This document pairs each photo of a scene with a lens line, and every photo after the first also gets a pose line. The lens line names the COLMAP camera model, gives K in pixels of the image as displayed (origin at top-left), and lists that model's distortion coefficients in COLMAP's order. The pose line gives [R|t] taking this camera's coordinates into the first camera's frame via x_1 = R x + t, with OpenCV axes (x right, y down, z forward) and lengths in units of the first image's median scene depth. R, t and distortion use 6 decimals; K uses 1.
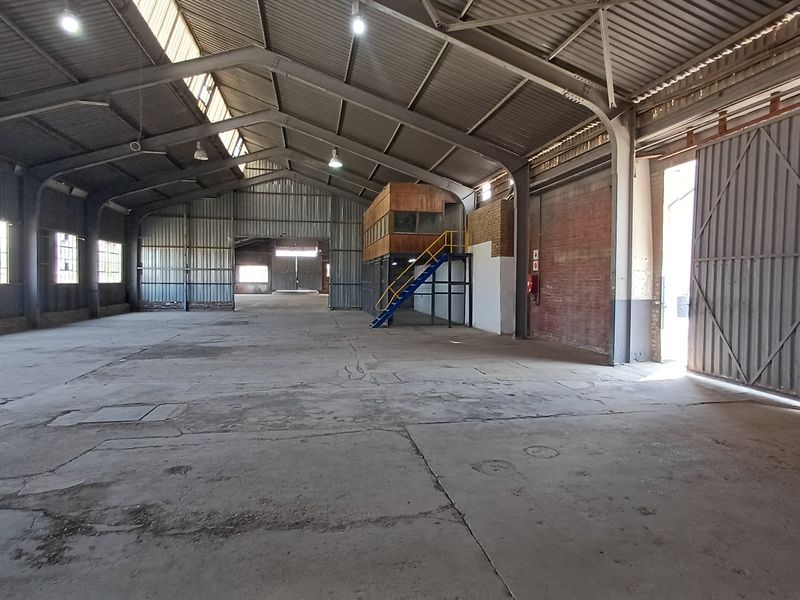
lens RADIAL K [[488.7, 0, 405.1], [0, 488.7, 292.2], [0, 0, 1]] dist [-0.001740, 0.000725]
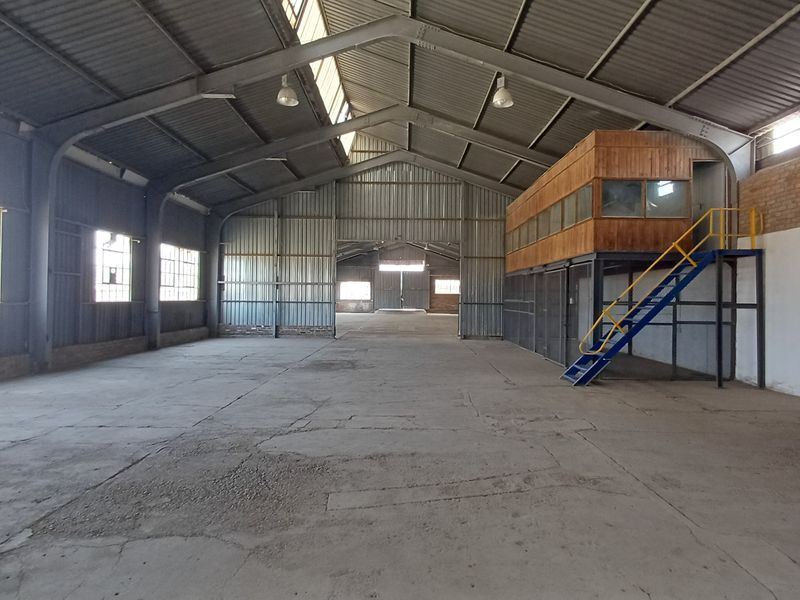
lens RADIAL K [[488.7, 0, 405.1], [0, 488.7, 292.2], [0, 0, 1]] dist [-0.001740, 0.000725]
pose [[0.981441, 0.000472, -0.191764, -0.103514], [-0.007253, 0.999373, -0.034663, -0.008247], [0.191627, 0.035411, 0.980829, 0.291266]]
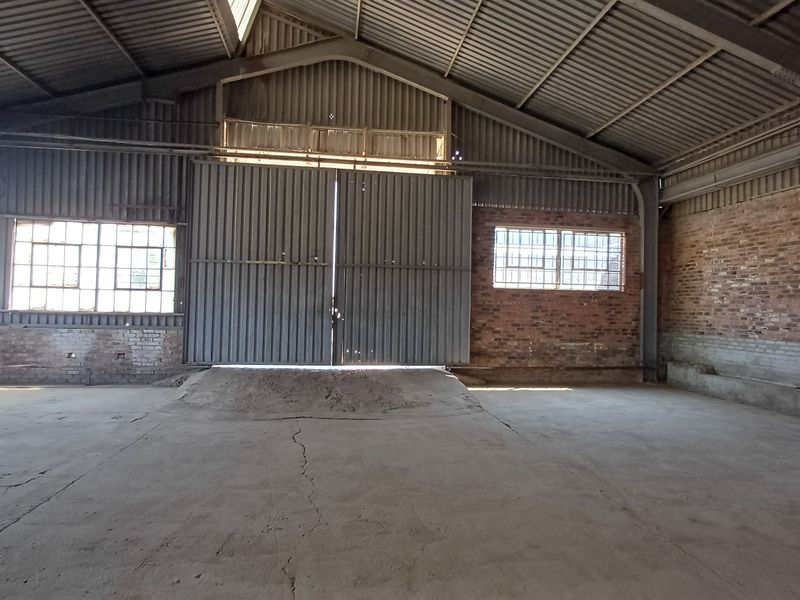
lens RADIAL K [[488.7, 0, 405.1], [0, 488.7, 292.2], [0, 0, 1]] dist [-0.001740, 0.000725]
pose [[0.997147, 0.014762, -0.074026, -0.425740], [-0.019021, 0.998183, -0.057173, -0.046996], [0.073048, 0.058418, 0.995616, 1.921838]]
